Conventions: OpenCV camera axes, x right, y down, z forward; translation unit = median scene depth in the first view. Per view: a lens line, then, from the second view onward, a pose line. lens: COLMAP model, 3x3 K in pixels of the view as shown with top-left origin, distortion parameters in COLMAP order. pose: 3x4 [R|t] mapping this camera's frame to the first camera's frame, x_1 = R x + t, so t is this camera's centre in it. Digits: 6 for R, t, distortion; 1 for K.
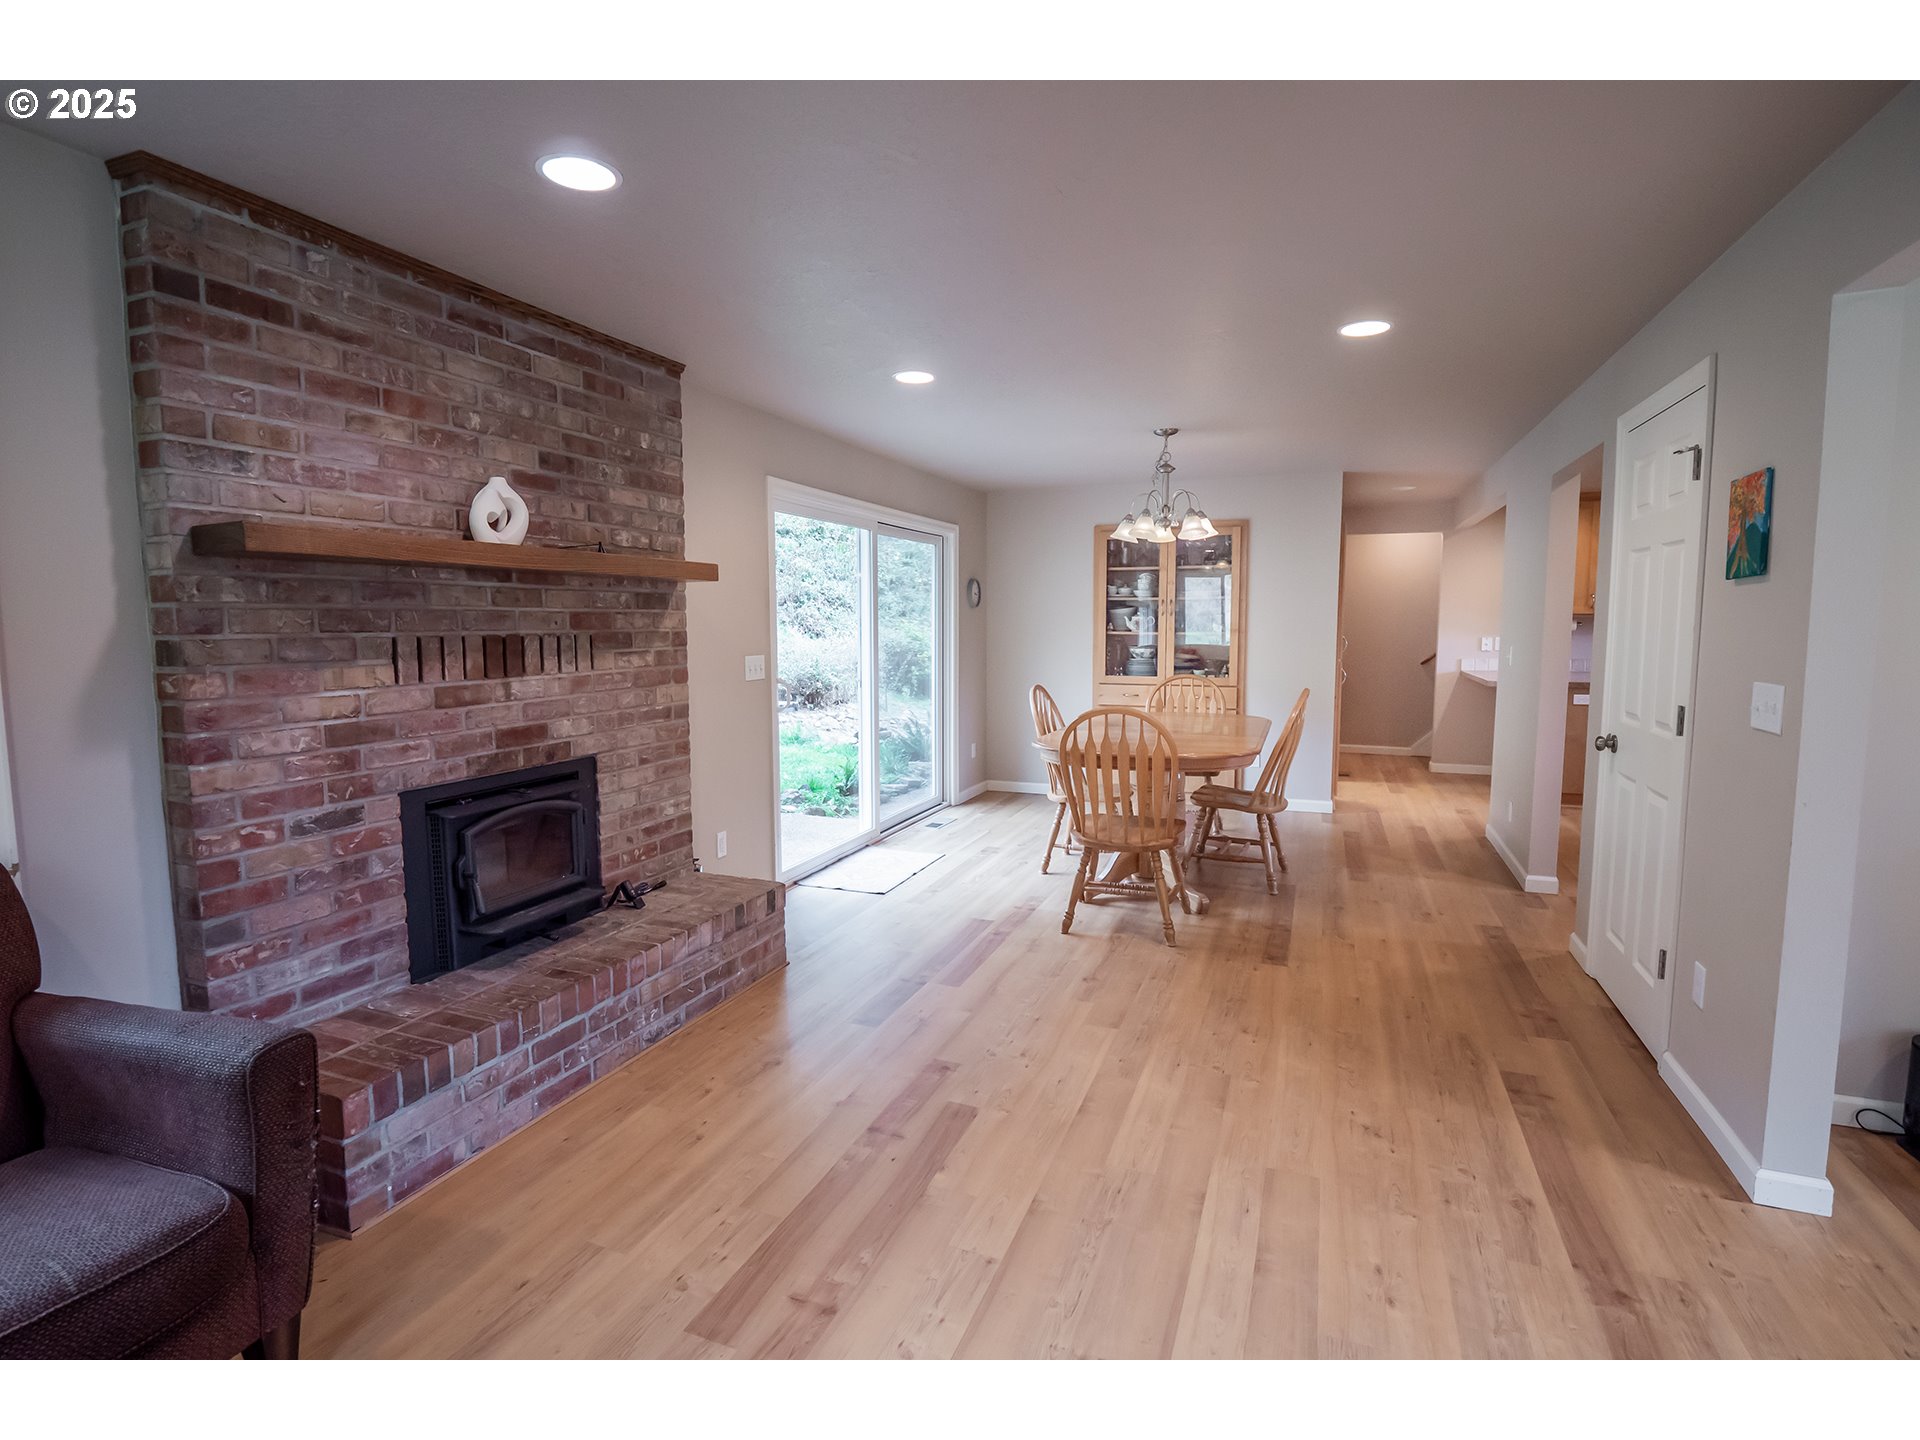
lens RADIAL K [[966.5, 0, 952.3], [0, 966.5, 714.4], [0, 0, 1]] dist [-0.006578, -0.001741]
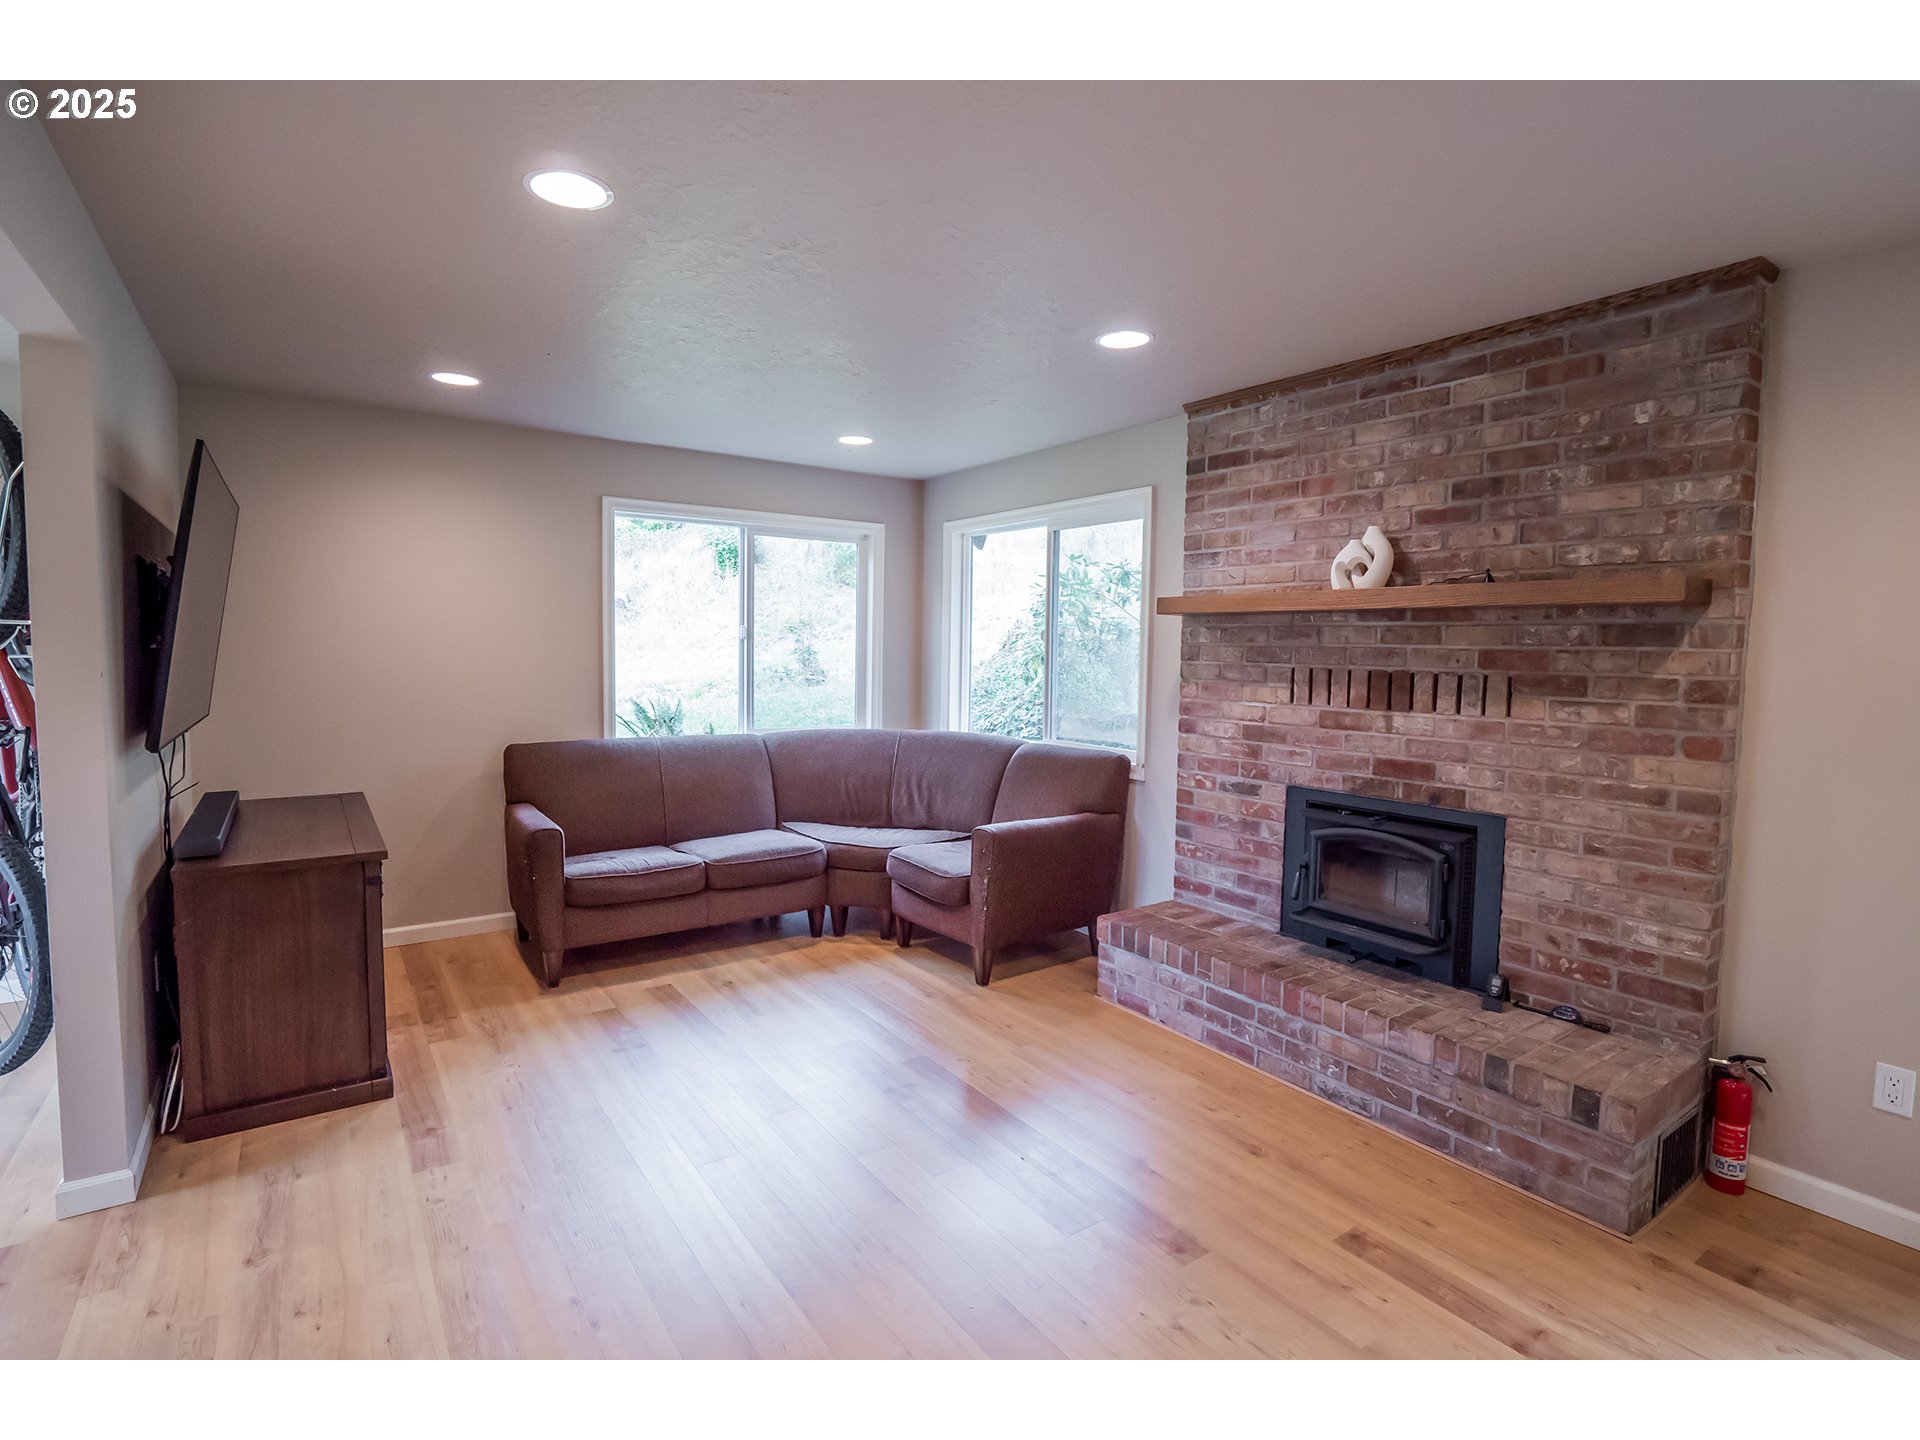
lens RADIAL K [[966.5, 0, 954.5], [0, 966.5, 719.2], [0, 0, 1]] dist [-0.006578, -0.001741]
pose [[-0.571906, 0.055260, -0.818456, 0.710991], [-0.093810, 0.986777, 0.132176, -0.130285], [0.814938, 0.152371, -0.559160, 1.262397]]
